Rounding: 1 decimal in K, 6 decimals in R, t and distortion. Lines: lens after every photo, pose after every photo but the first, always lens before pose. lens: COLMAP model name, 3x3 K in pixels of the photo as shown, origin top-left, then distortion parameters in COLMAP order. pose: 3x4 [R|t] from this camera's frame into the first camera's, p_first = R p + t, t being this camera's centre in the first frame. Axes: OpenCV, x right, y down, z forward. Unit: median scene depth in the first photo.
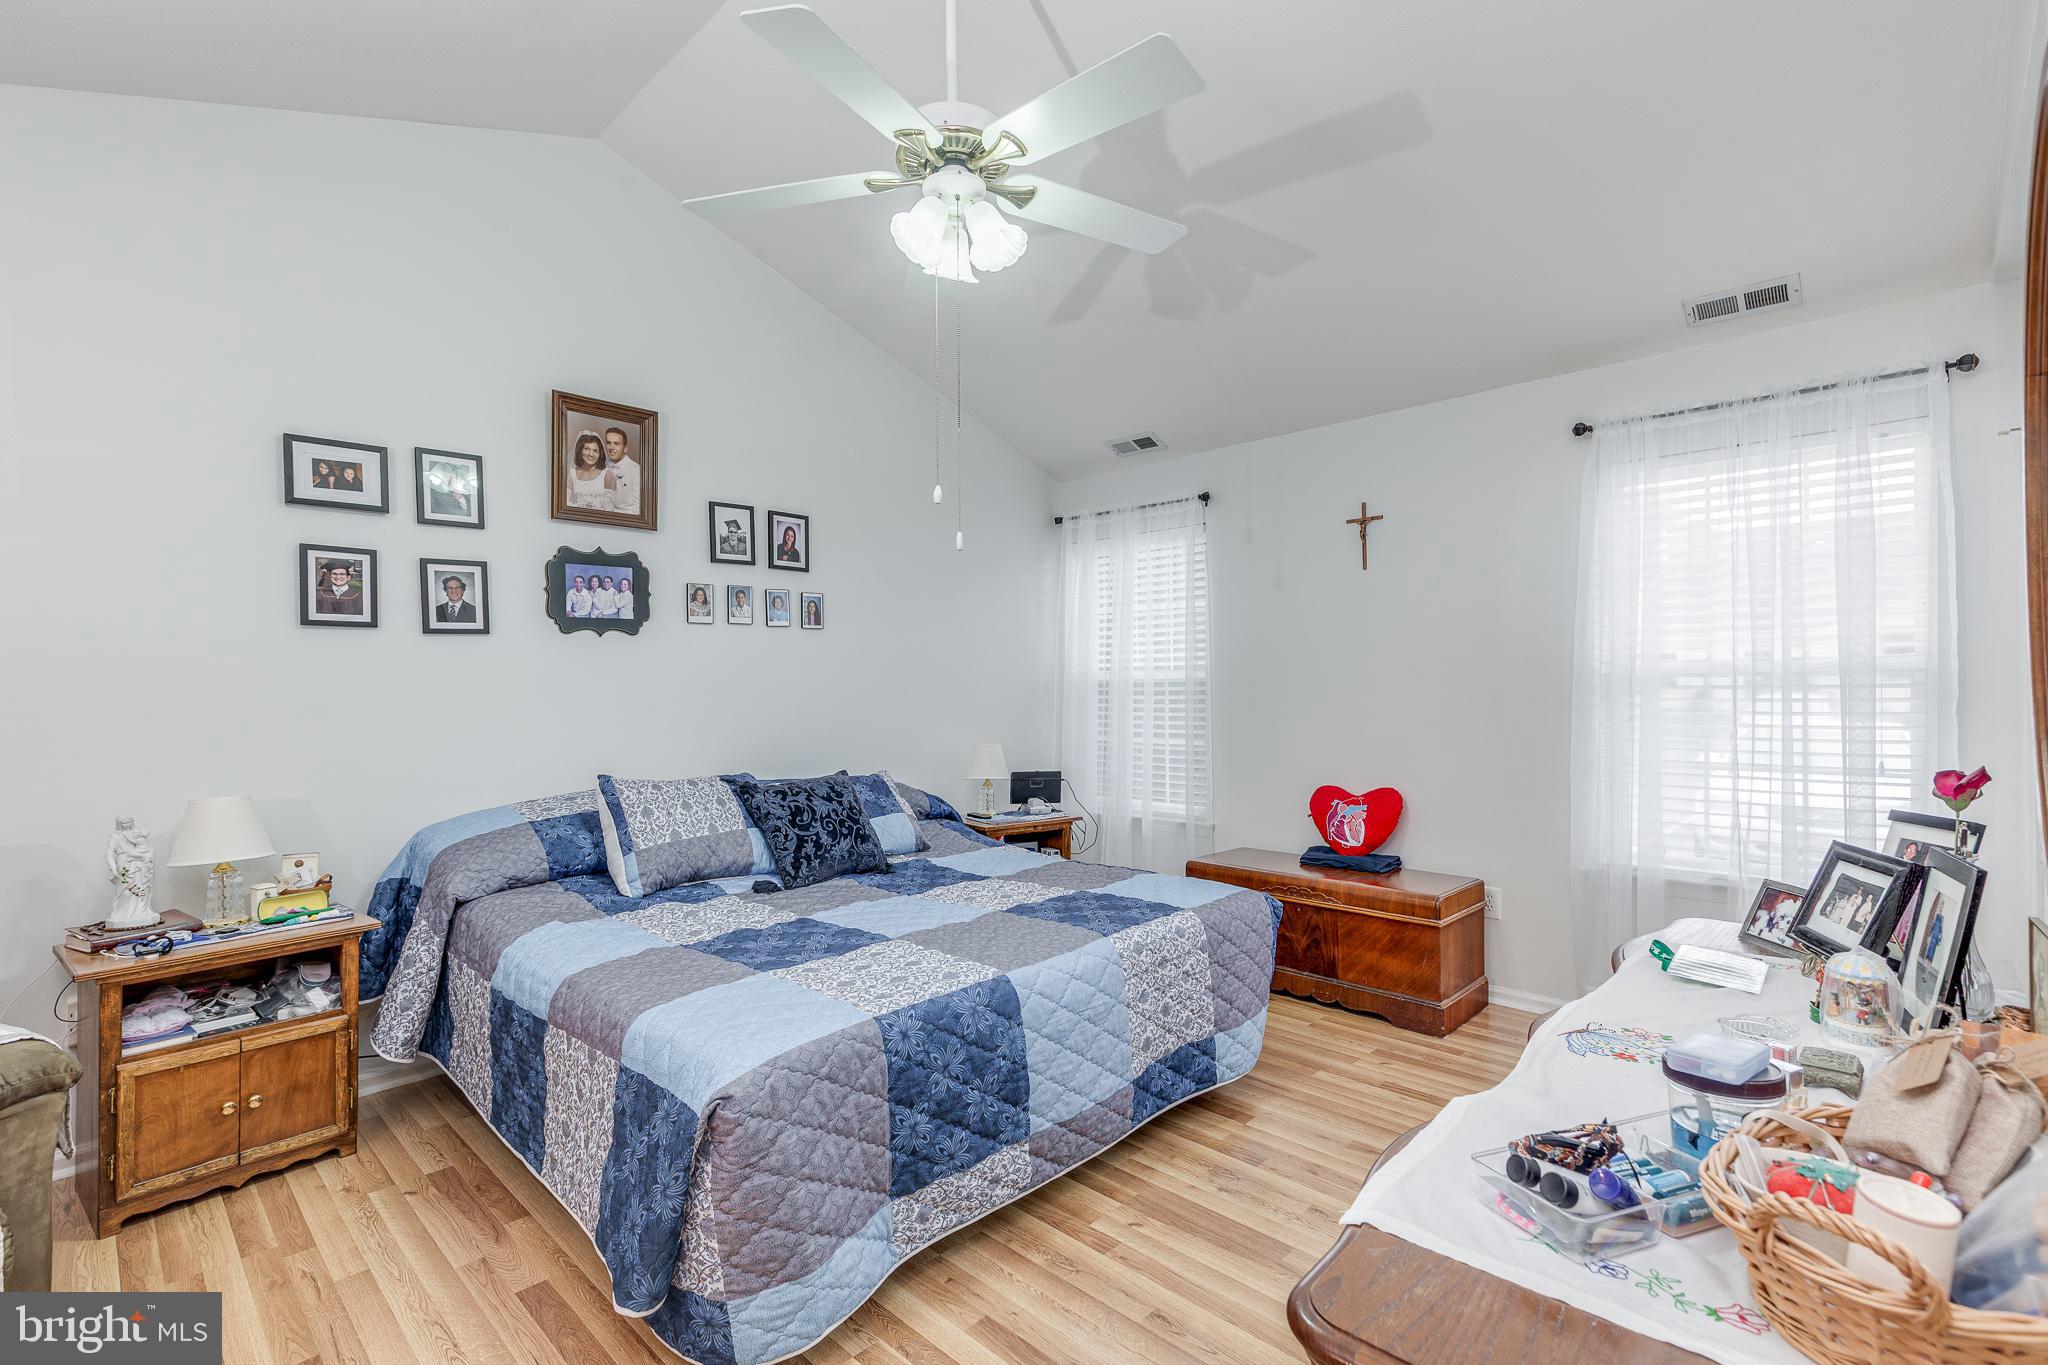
lens RADIAL K [[918.4, 0, 1023.0], [0, 918.4, 678.4], [0, 0, 1]] dist [0.005622, -0.000809]
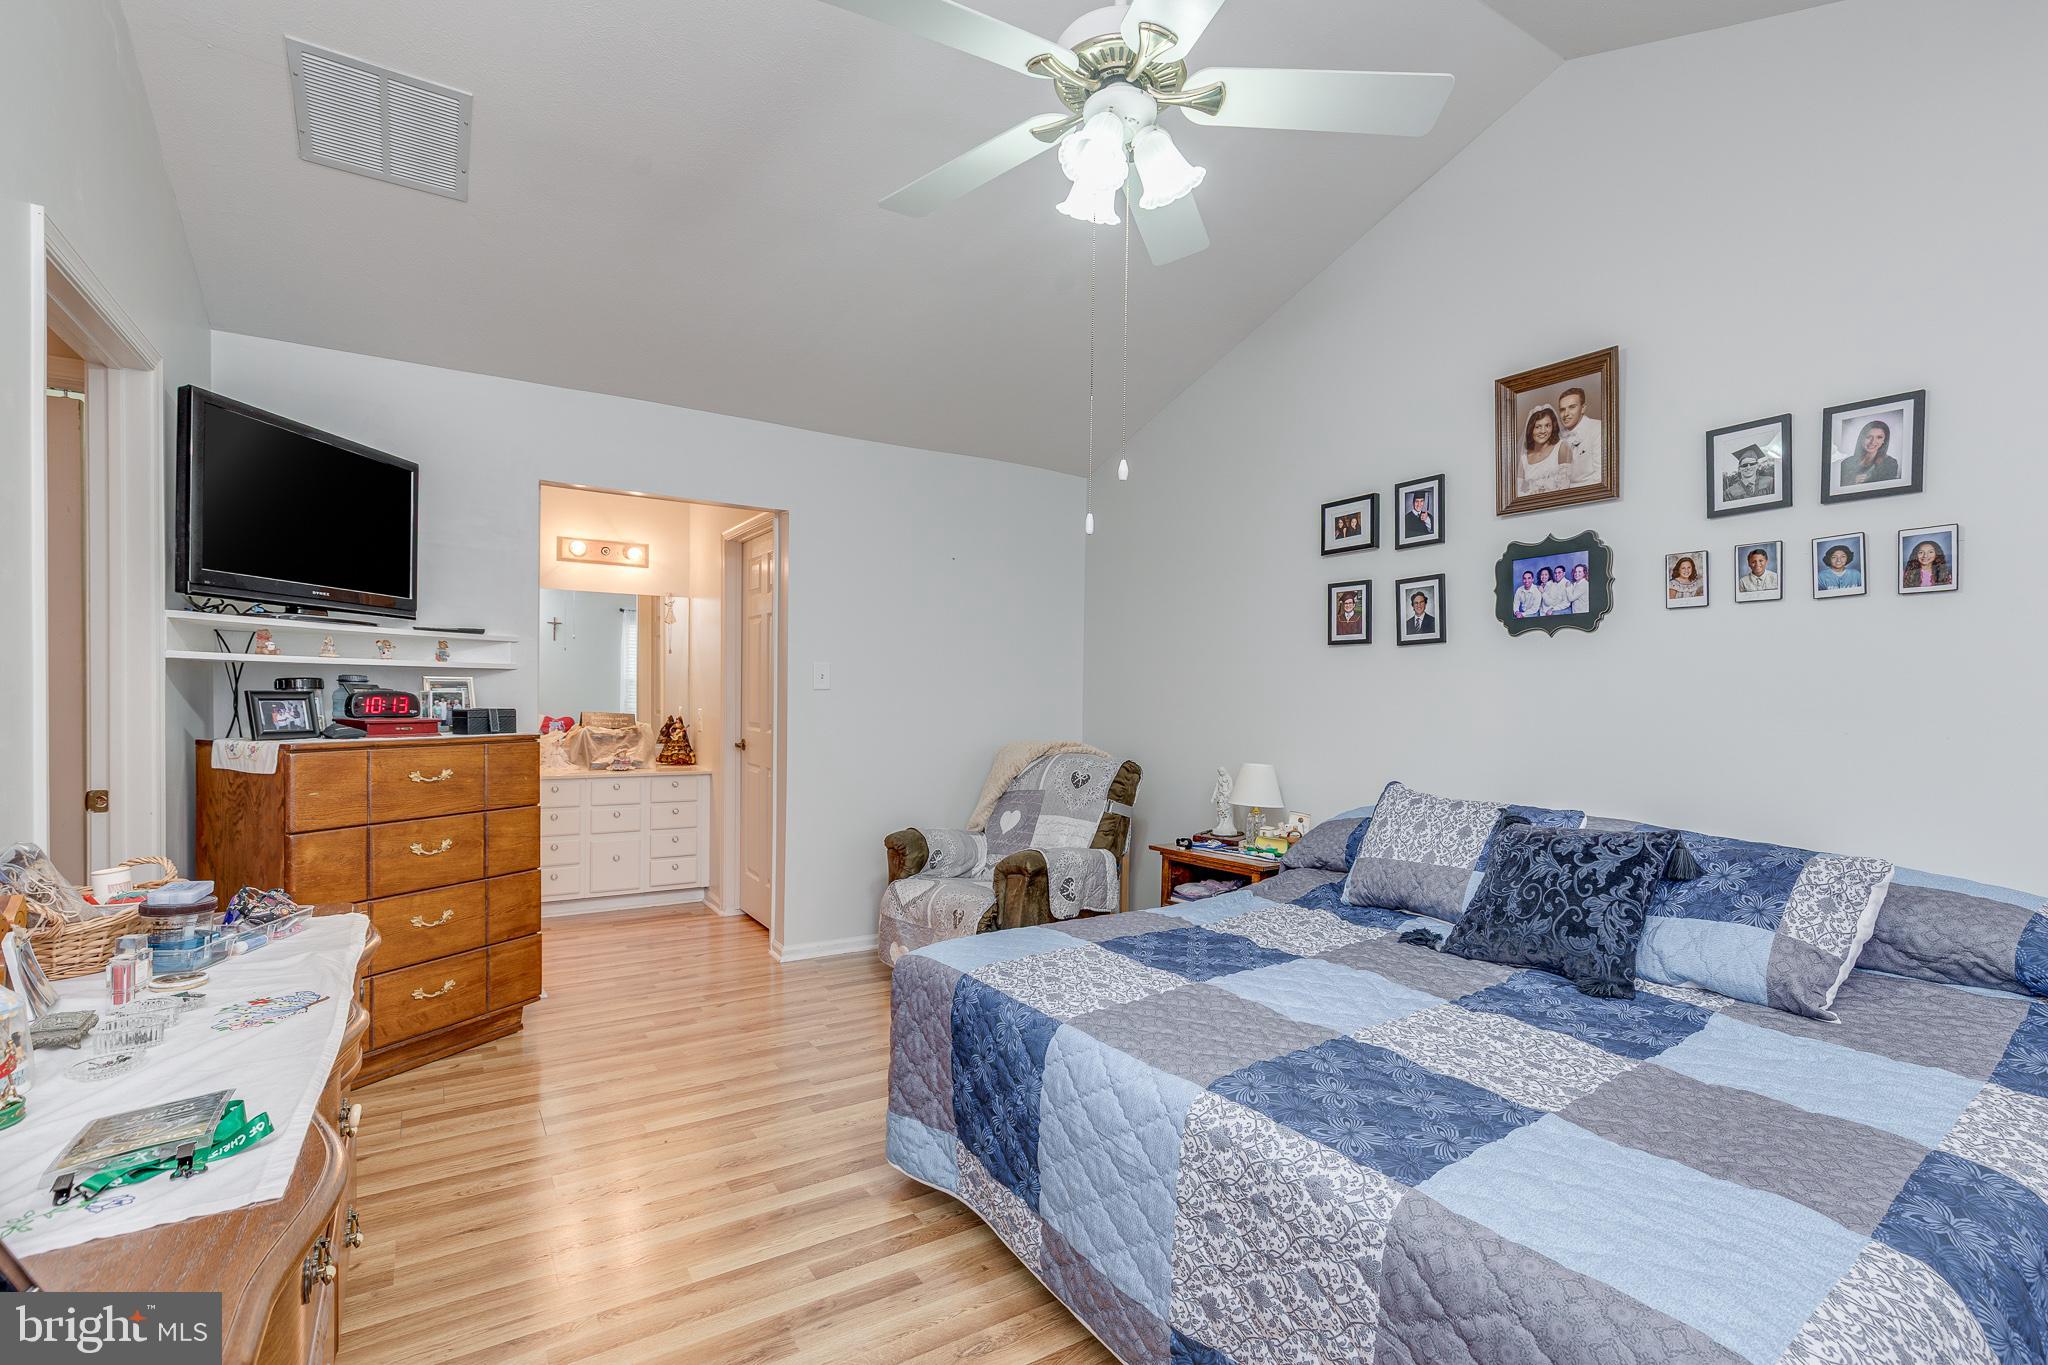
lens RADIAL K [[918.4, 0, 1018.2], [0, 918.4, 694.8], [0, 0, 1]] dist [0.005622, -0.000809]
pose [[-0.215840, 0.006219, -0.976409, 0.515577], [-0.002008, 0.999975, 0.006813, 0.005136], [0.976427, 0.003431, -0.215822, 0.711860]]
